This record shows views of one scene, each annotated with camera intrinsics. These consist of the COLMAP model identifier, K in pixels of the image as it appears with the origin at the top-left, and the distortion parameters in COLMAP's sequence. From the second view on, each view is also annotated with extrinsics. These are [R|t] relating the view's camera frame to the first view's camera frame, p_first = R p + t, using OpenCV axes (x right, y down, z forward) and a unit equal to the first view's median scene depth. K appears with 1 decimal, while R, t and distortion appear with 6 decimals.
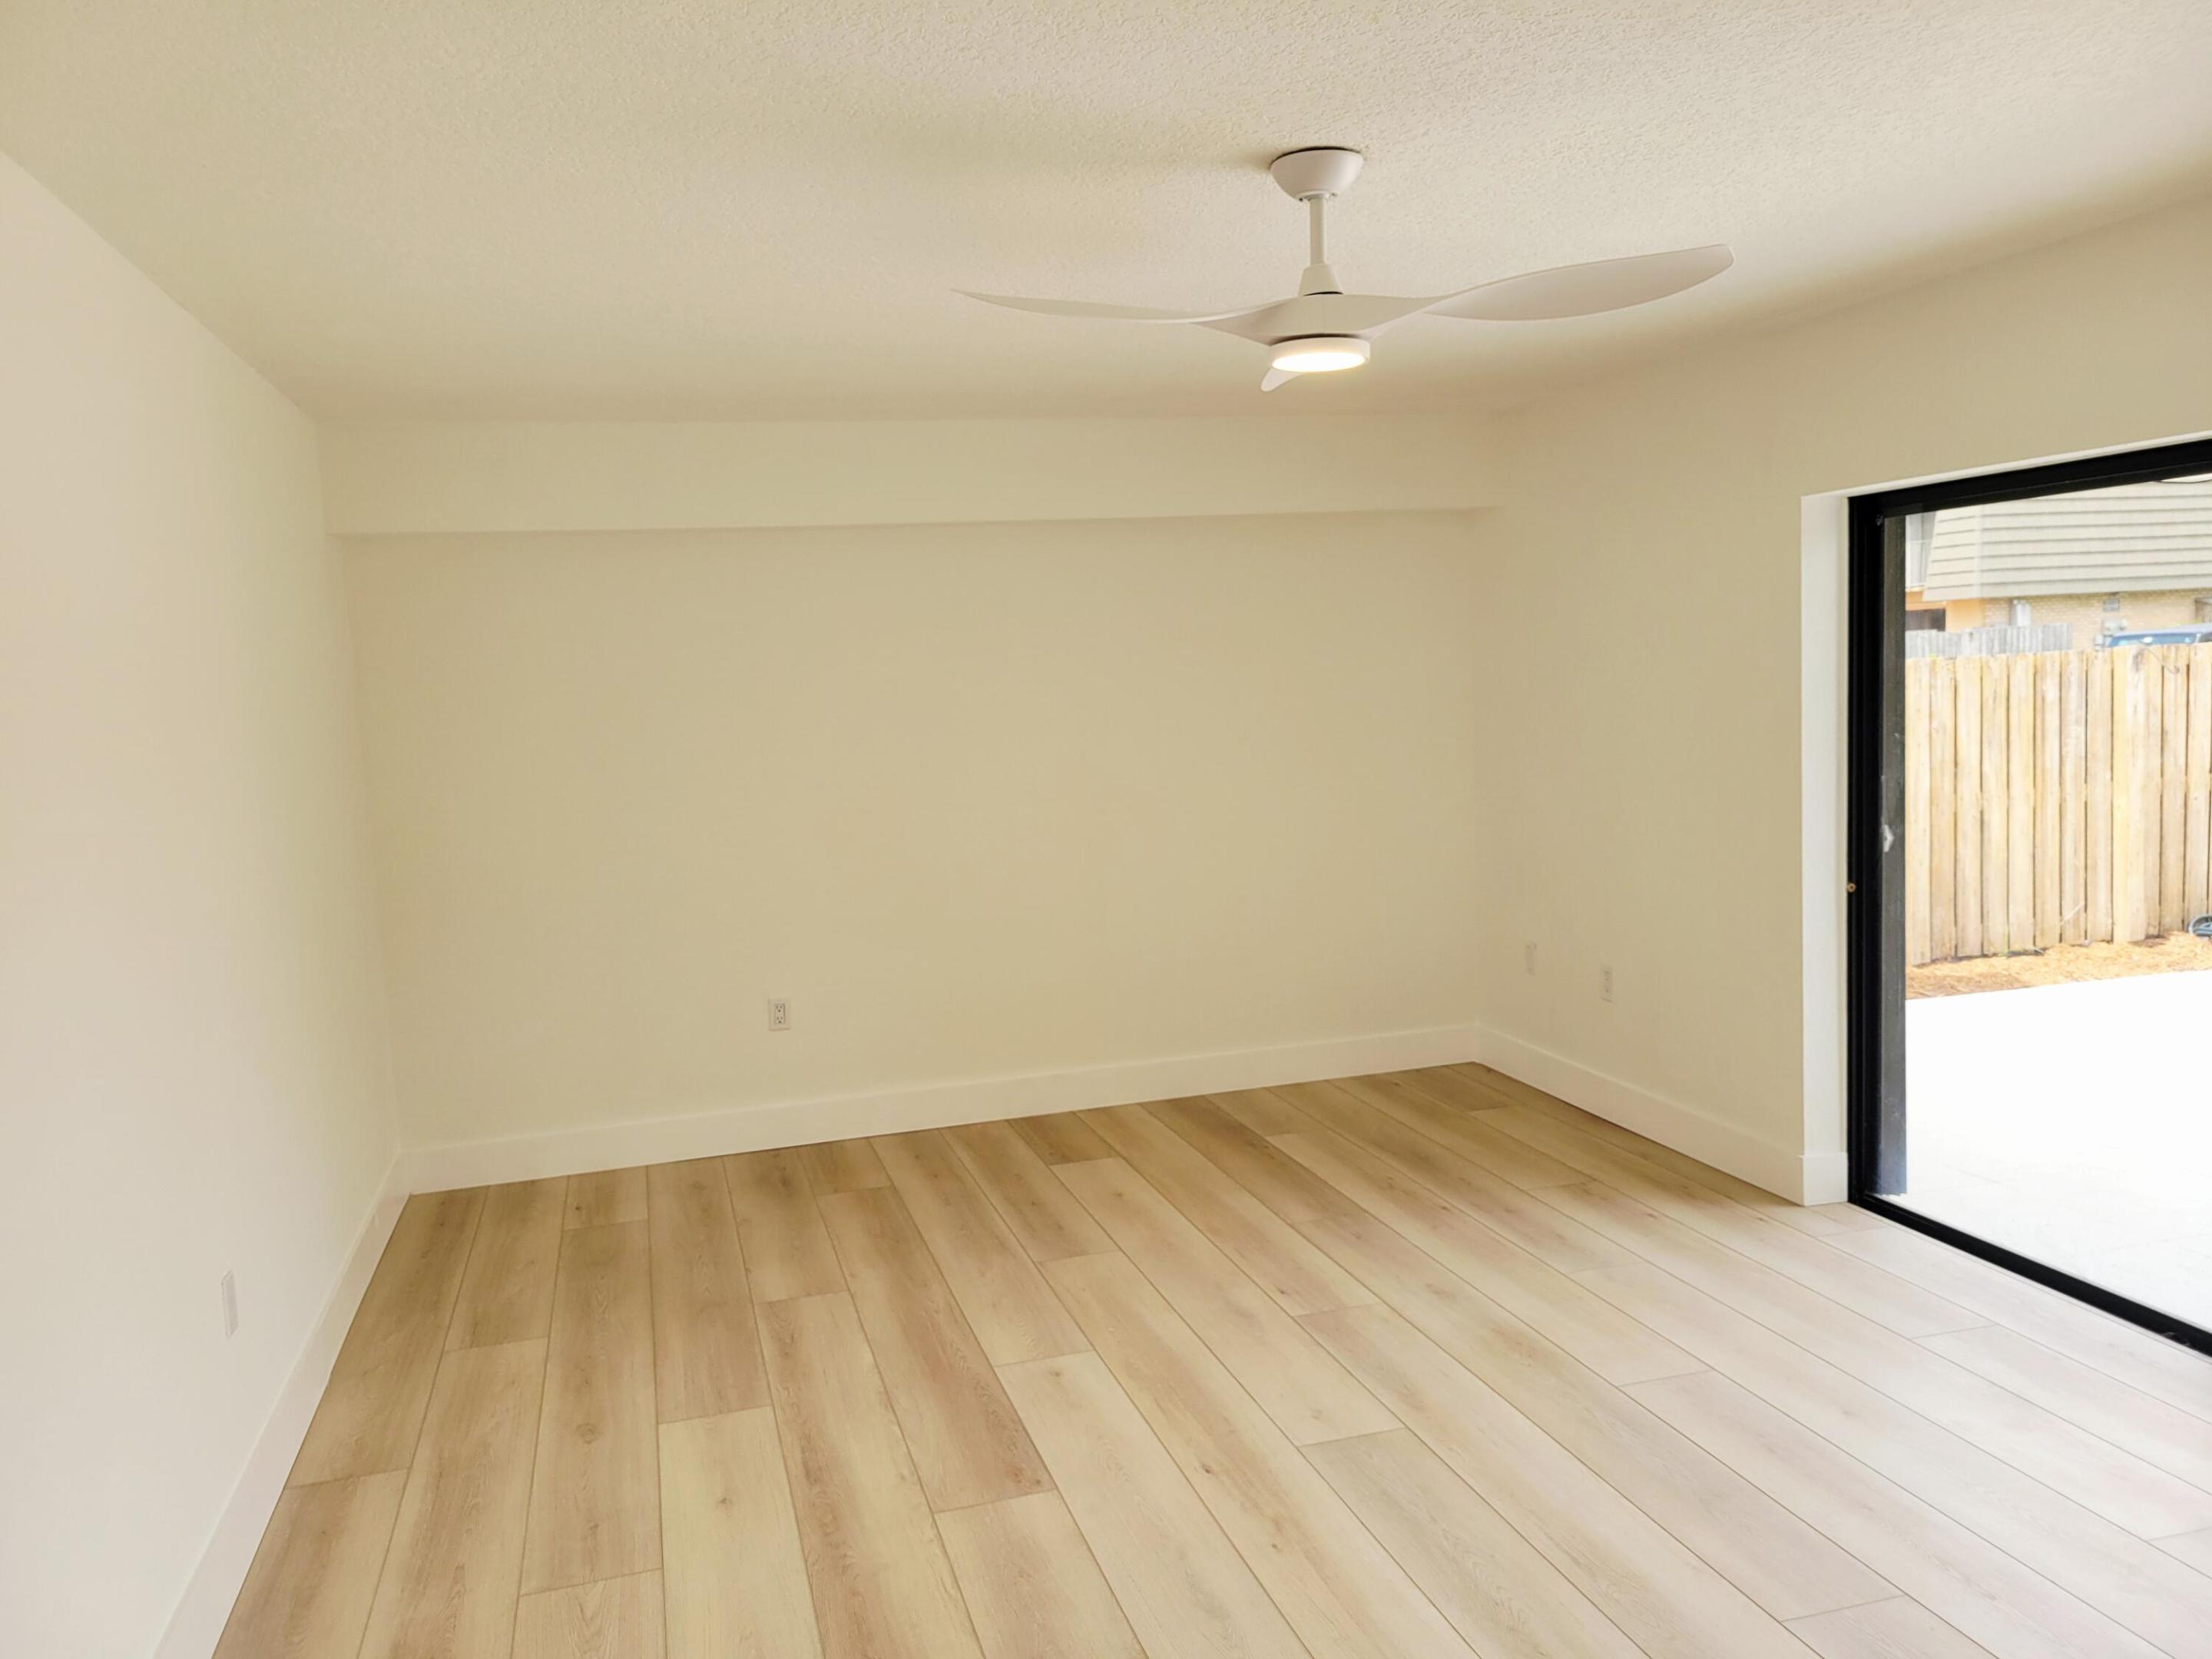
lens RADIAL K [[1679.2, 0, 1109.5], [0, 1679.2, 840.9], [0, 0, 1]] dist [0.035018, -0.015228]
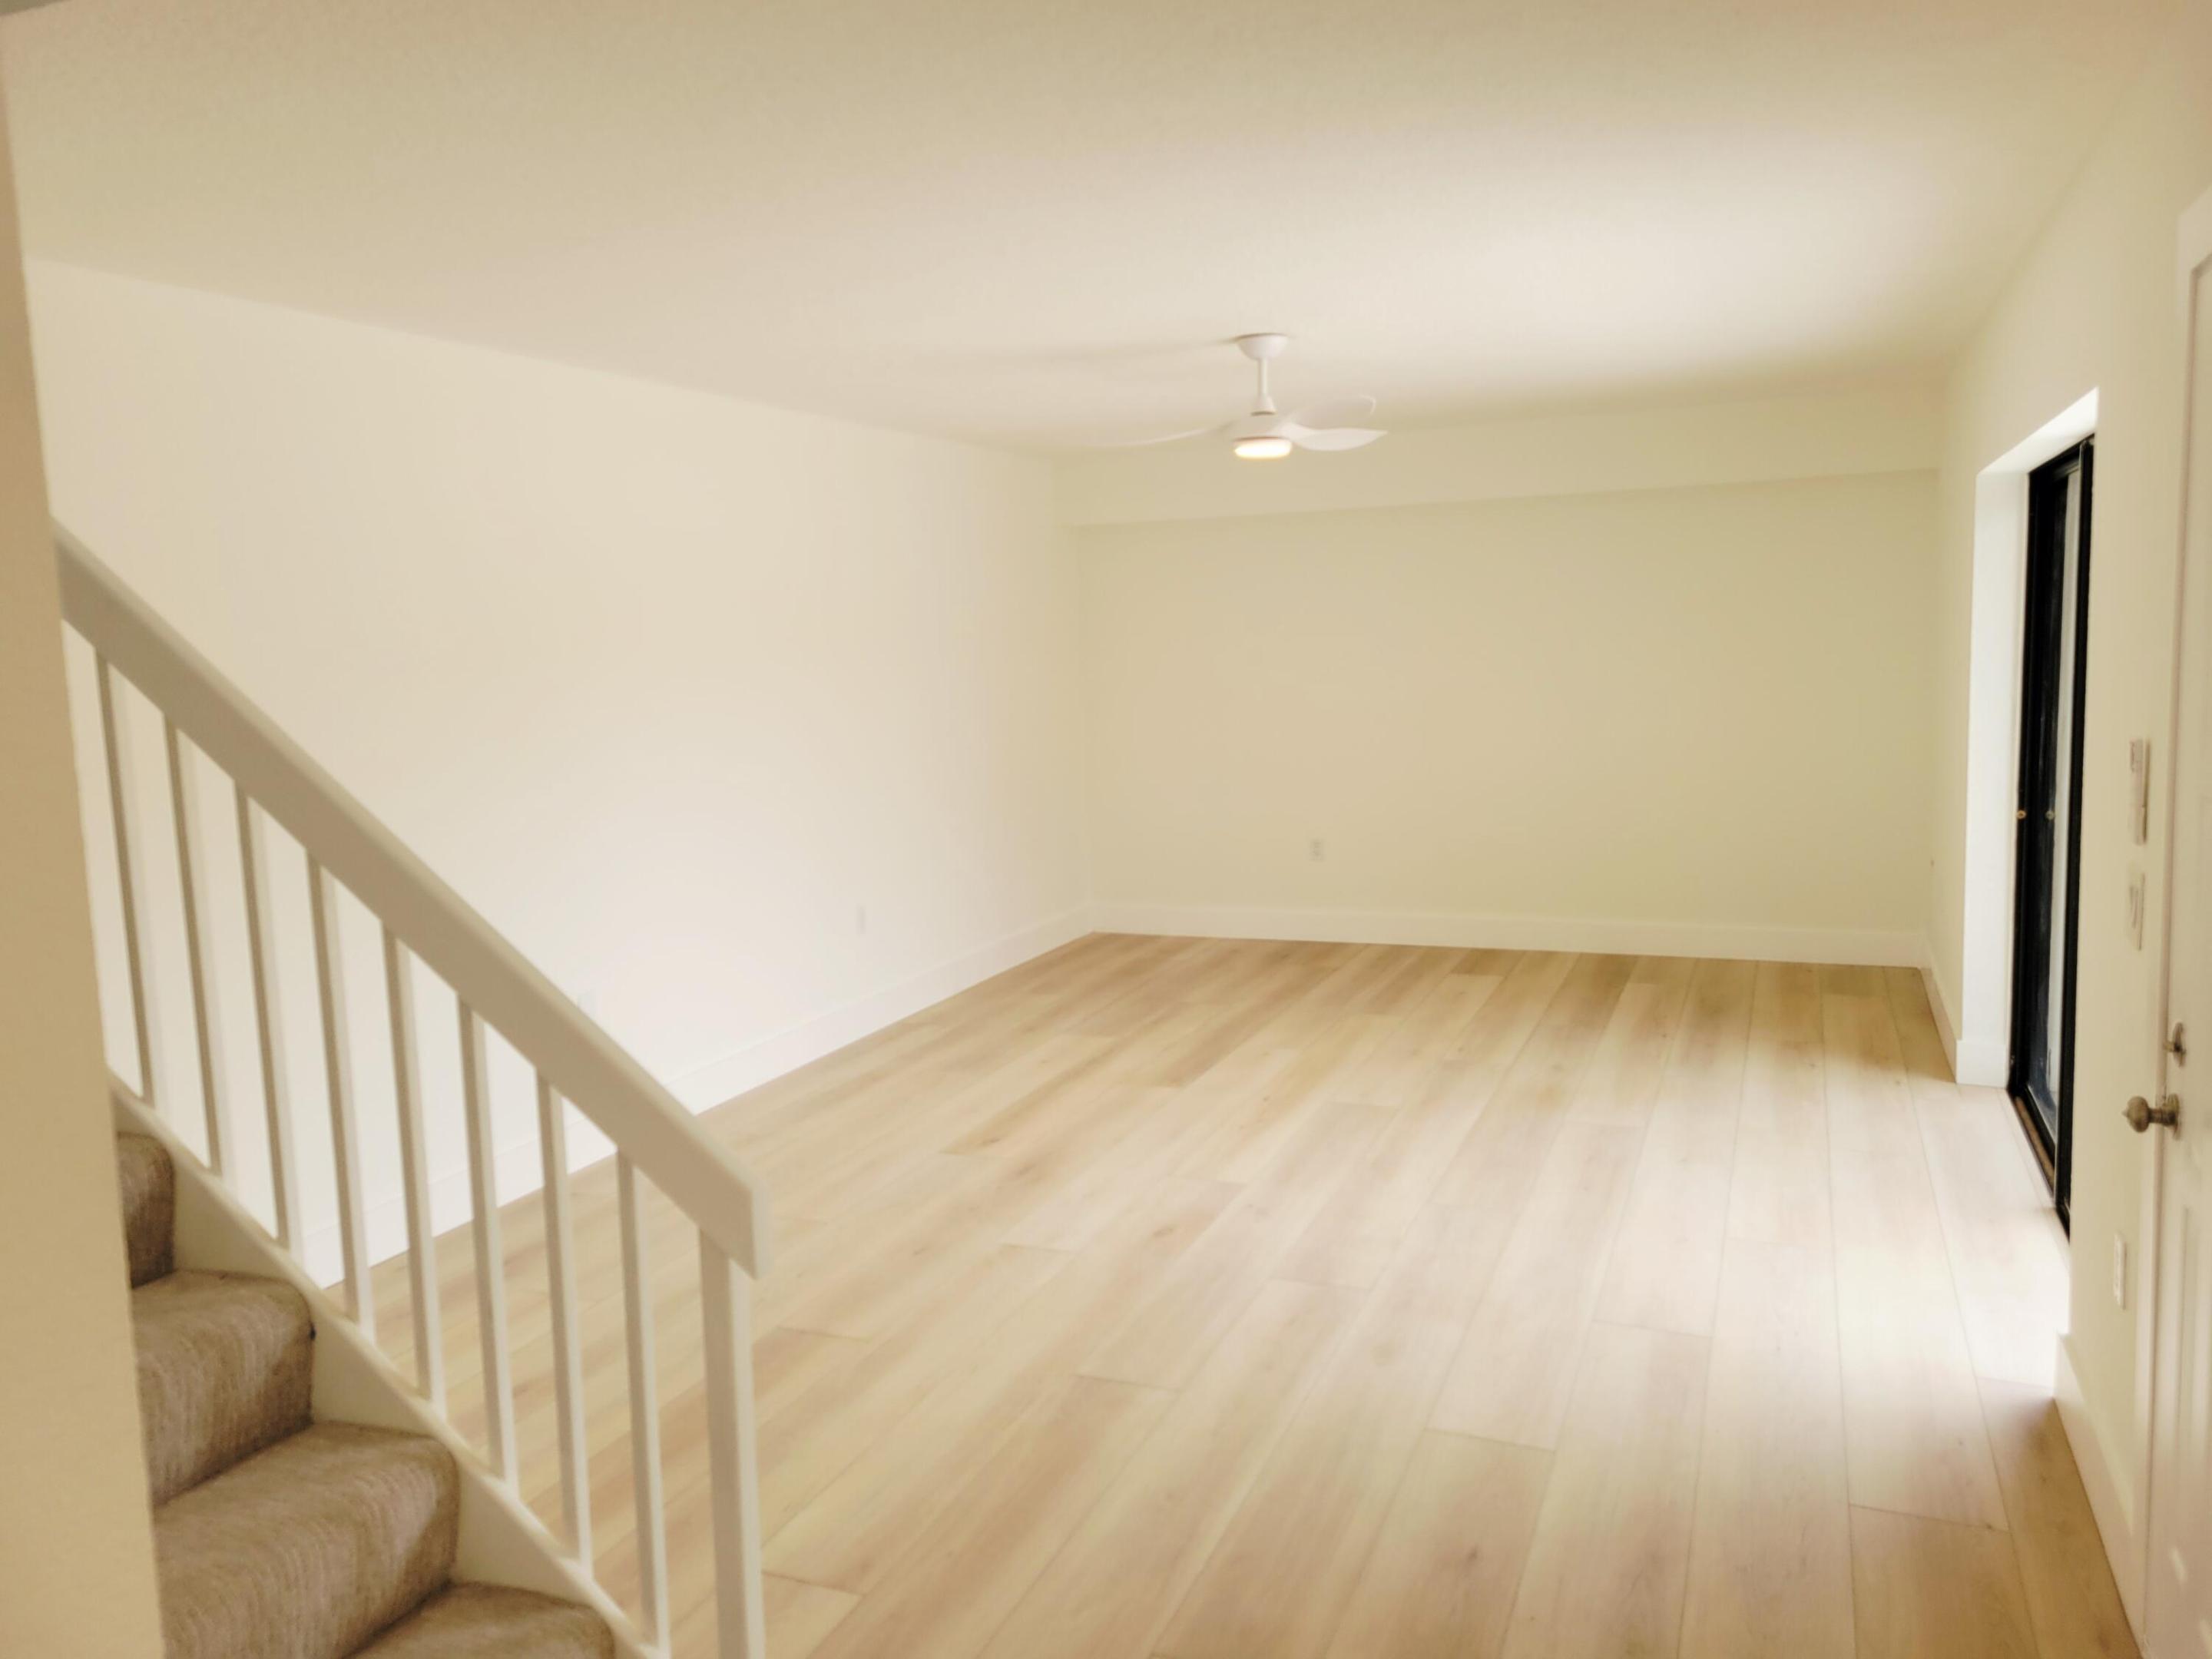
lens RADIAL K [[1665.5, 0, 1089.5], [0, 1665.5, 818.0], [0, 0, 1]] dist [0.034090, -0.005592]
pose [[0.786824, 0.093517, -0.610051, 0.571068], [-0.070625, 0.995603, 0.061531, 0.003566], [0.613123, -0.005329, 0.789970, -0.262499]]
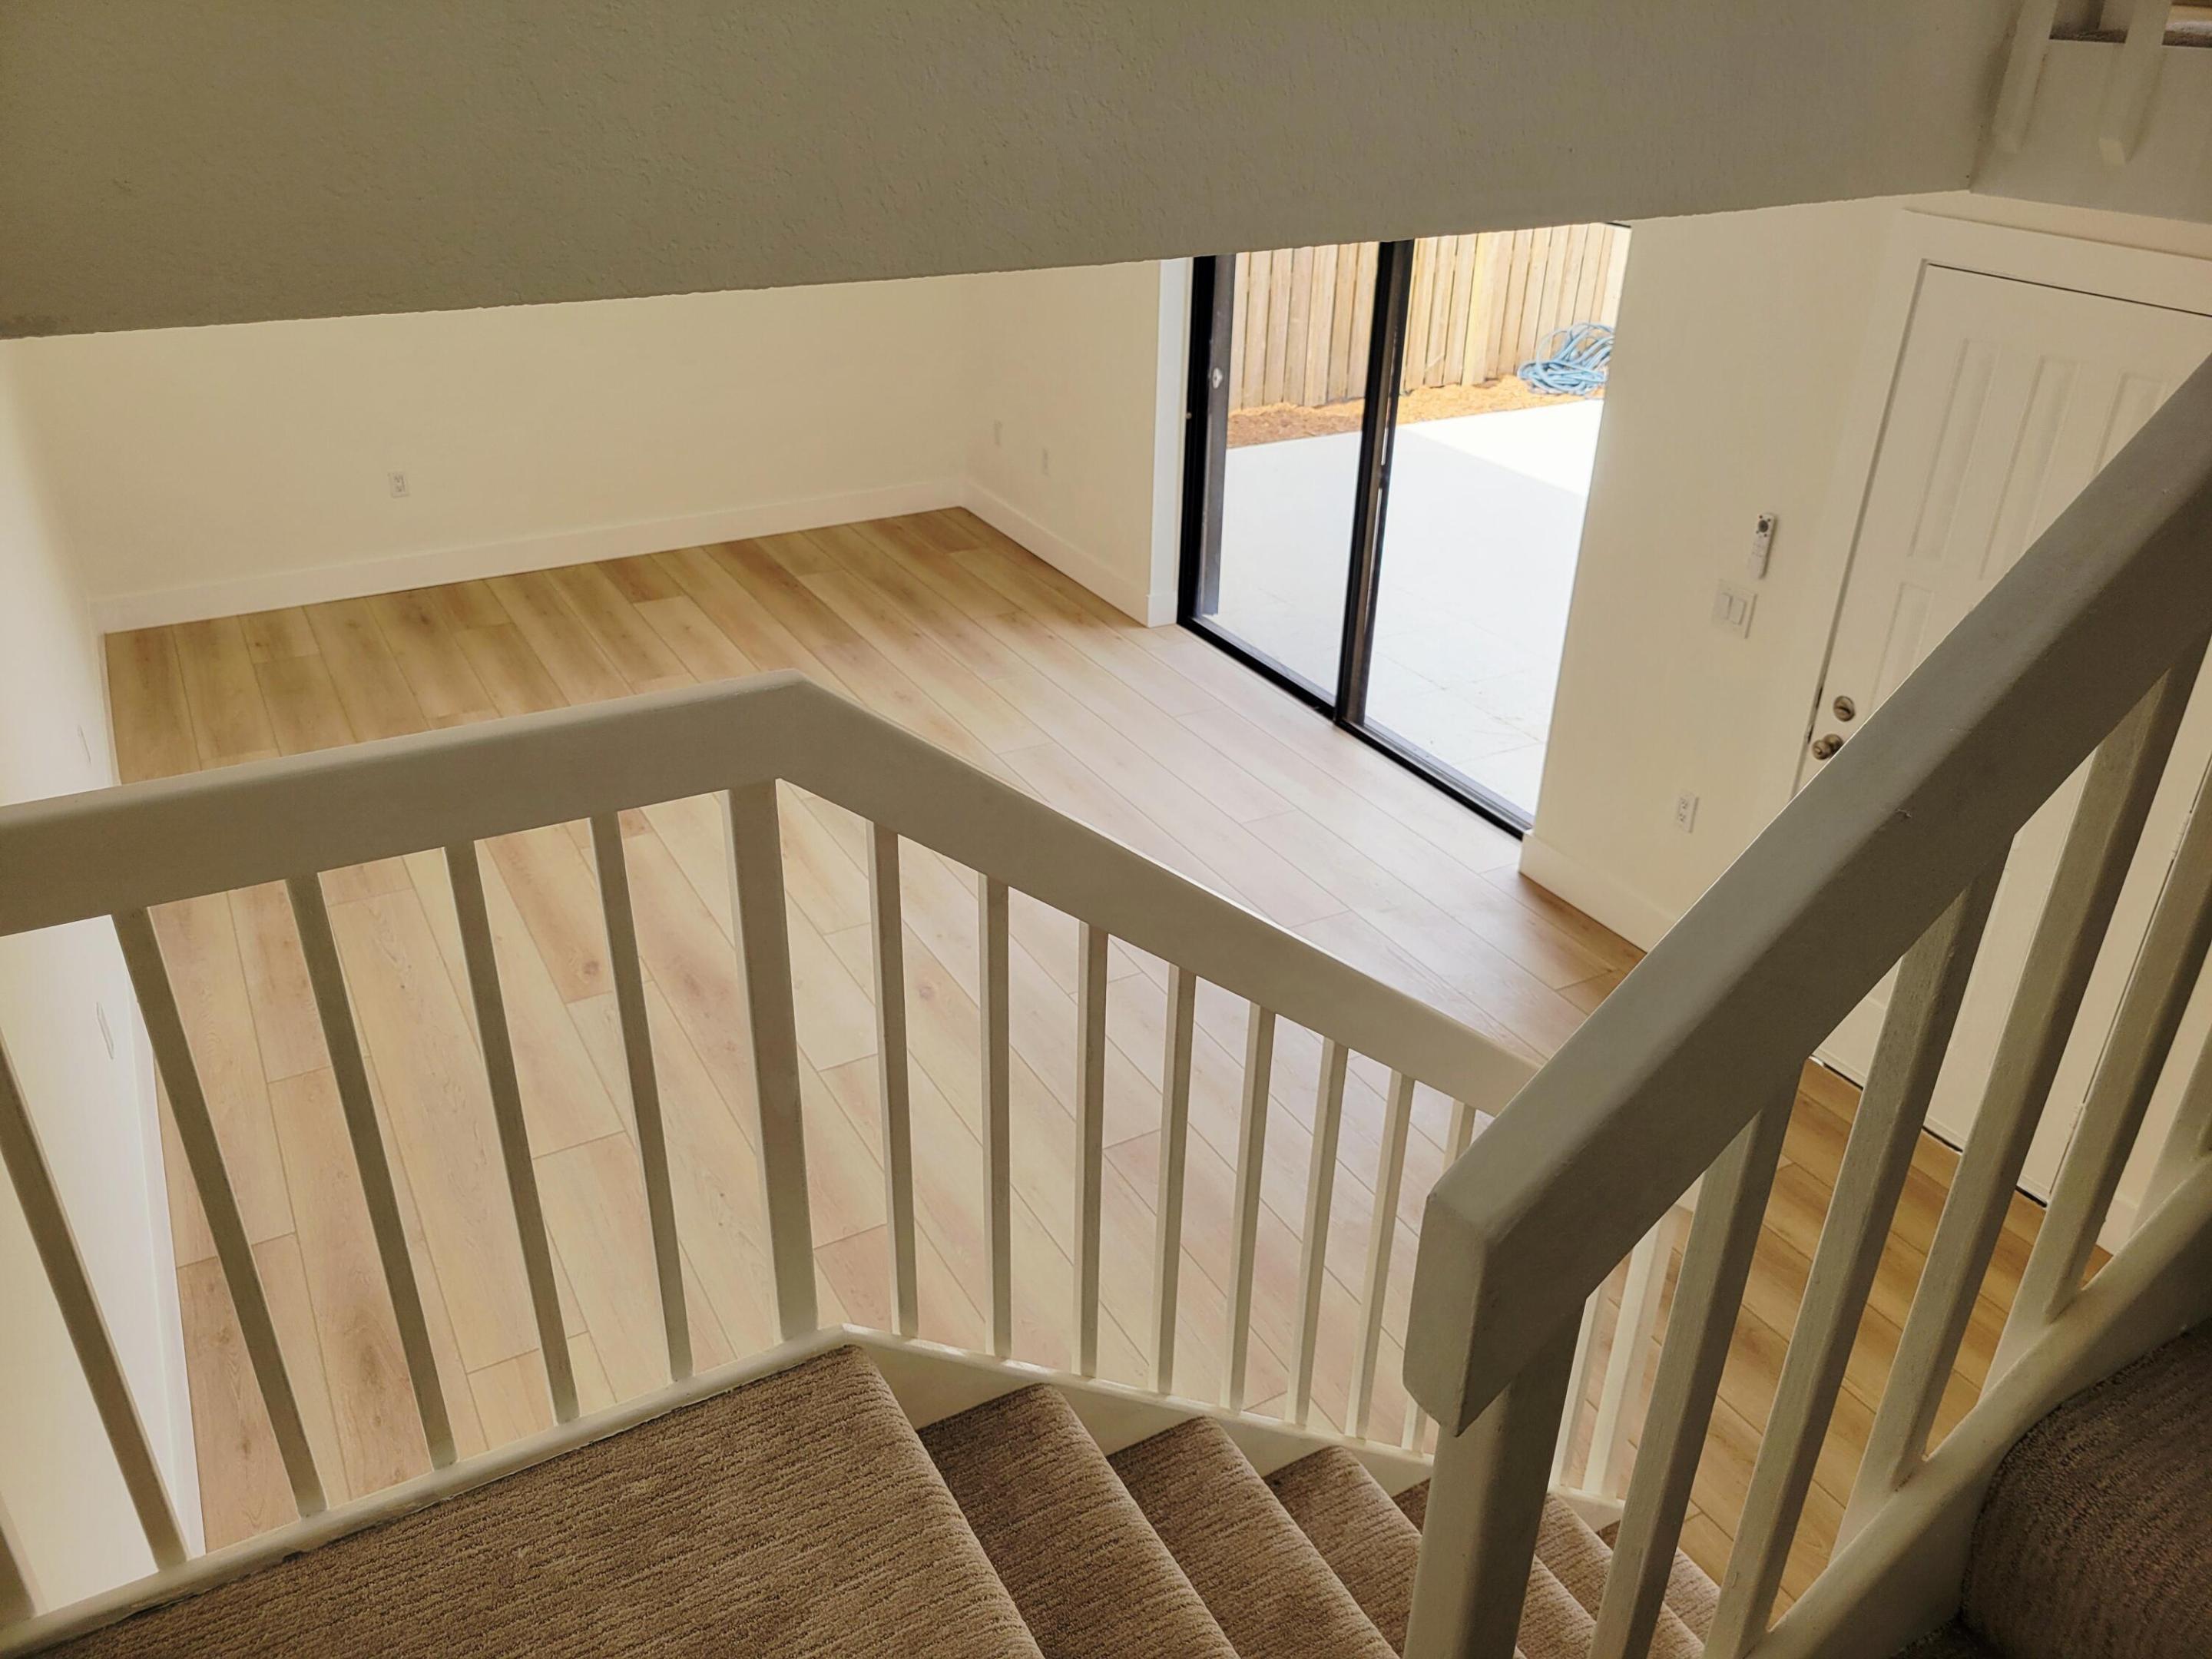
lens RADIAL K [[1665.5, 0, 1089.5], [0, 1665.5, 818.0], [0, 0, 1]] dist [0.034090, -0.005592]
pose [[0.973091, -0.052911, 0.224265, 0.011463], [-0.034220, 0.929302, 0.367731, -0.158162], [-0.227867, -0.365510, 0.902485, -0.368584]]
